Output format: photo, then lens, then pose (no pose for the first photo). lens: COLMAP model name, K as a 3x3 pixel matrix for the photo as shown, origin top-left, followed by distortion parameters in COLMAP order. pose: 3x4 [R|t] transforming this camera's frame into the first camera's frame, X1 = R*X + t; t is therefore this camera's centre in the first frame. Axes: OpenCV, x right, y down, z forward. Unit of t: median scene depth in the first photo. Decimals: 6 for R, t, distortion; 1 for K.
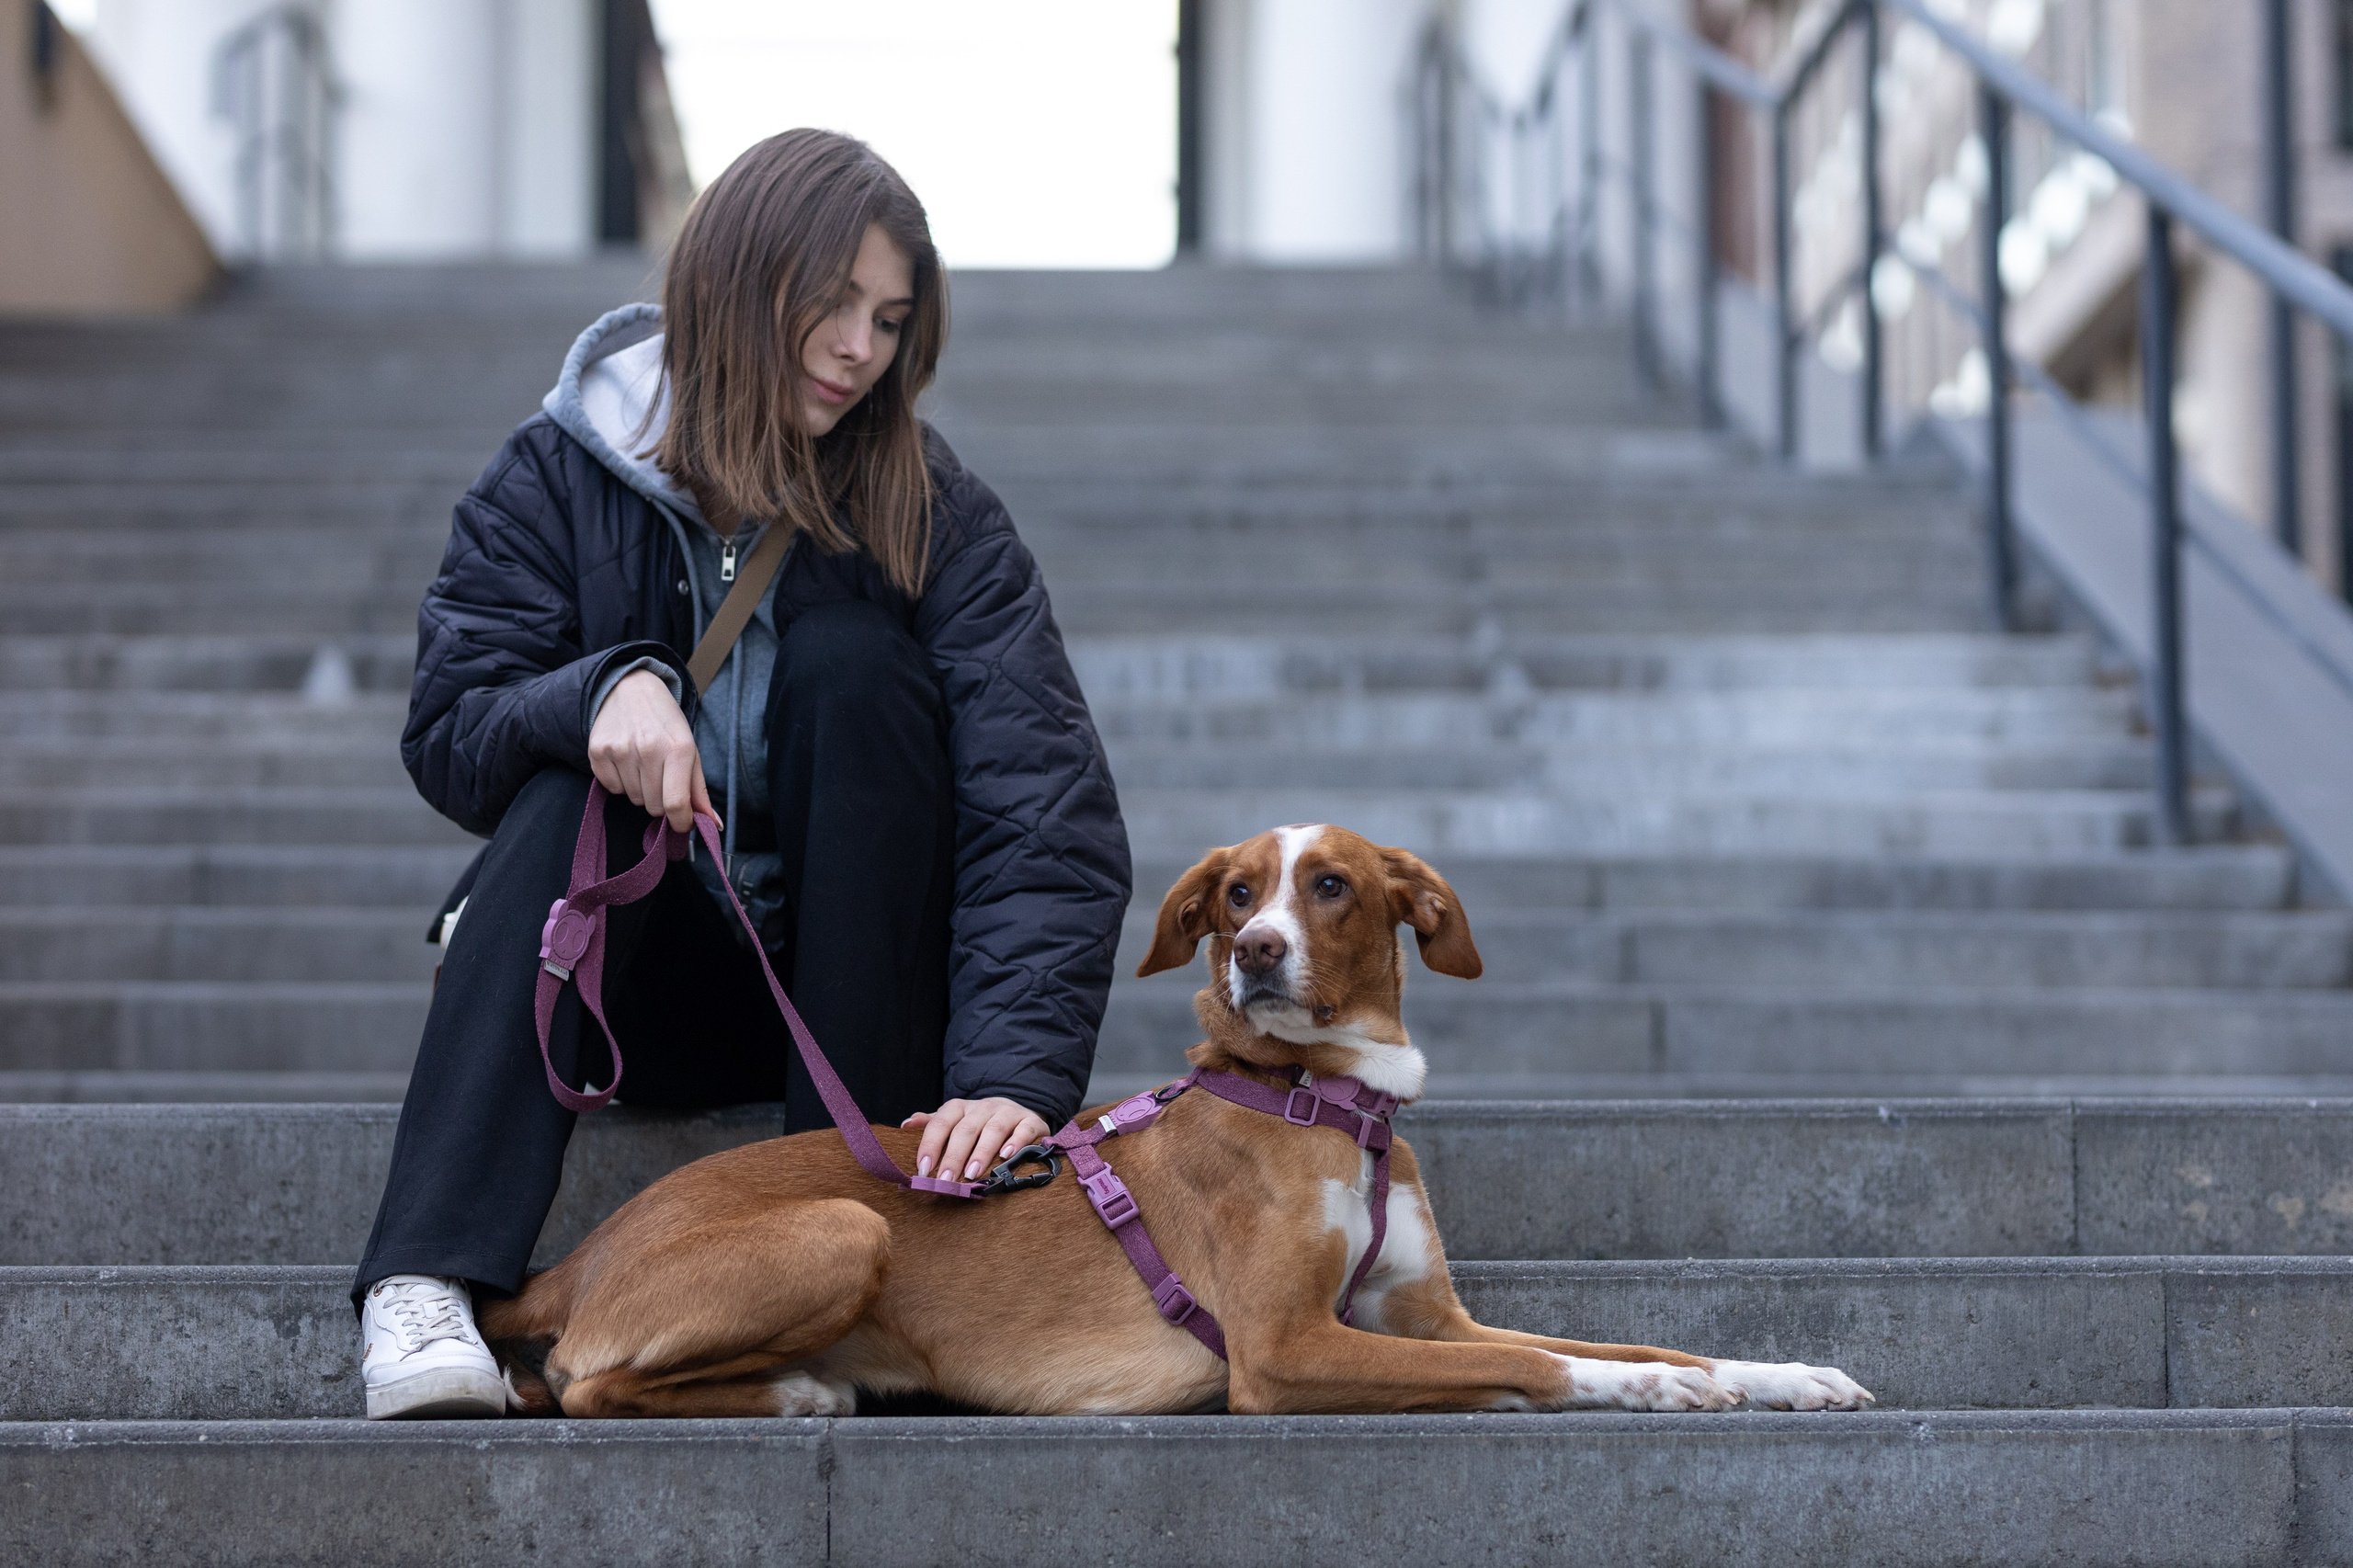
lens RADIAL K [[5661.5, 0, 1176.5], [0, 5661.5, 784.0], [0, 0, 1]] dist [0.007243, -0.444095]
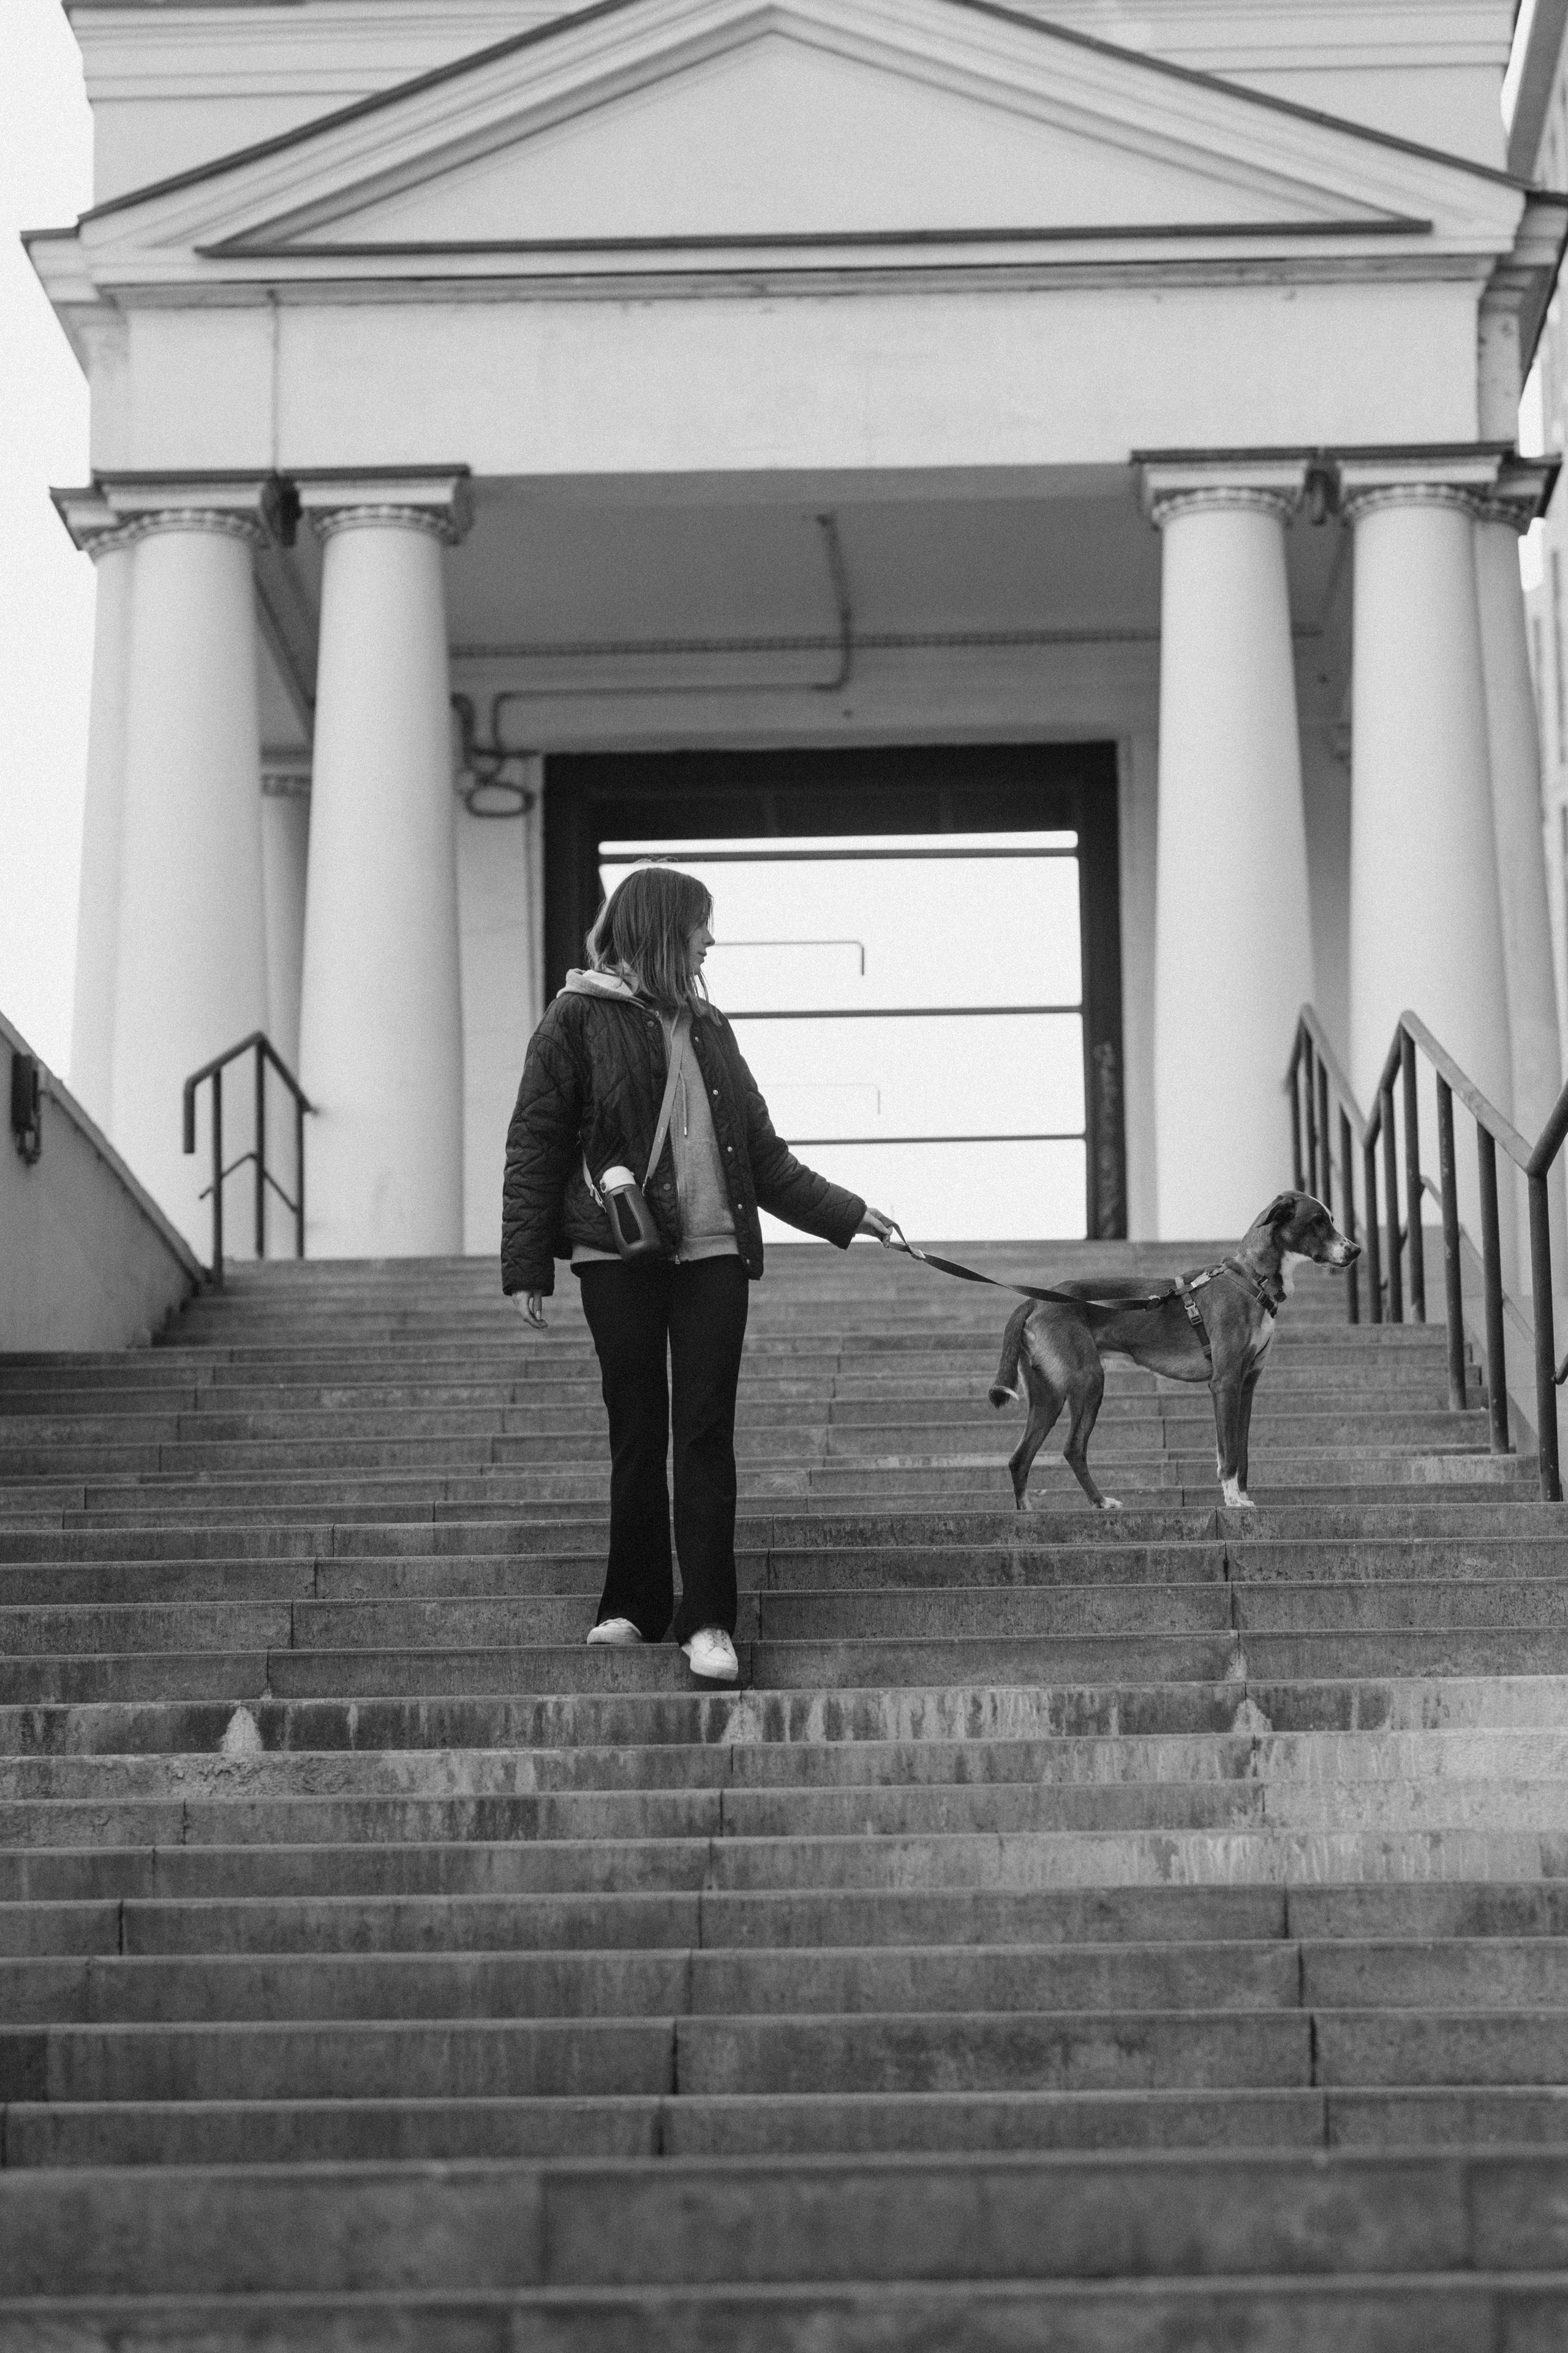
lens RADIAL K [[5936.5, 0, 784.0], [0, 5936.5, 1176.5], [0, 0, 1]] dist [-0.293535, 3.841199]
pose [[0.996380, -0.026938, -0.080635, 0.117737], [0.020678, 0.996779, -0.077489, -0.066873], [0.082462, 0.075541, 0.993727, -0.395560]]
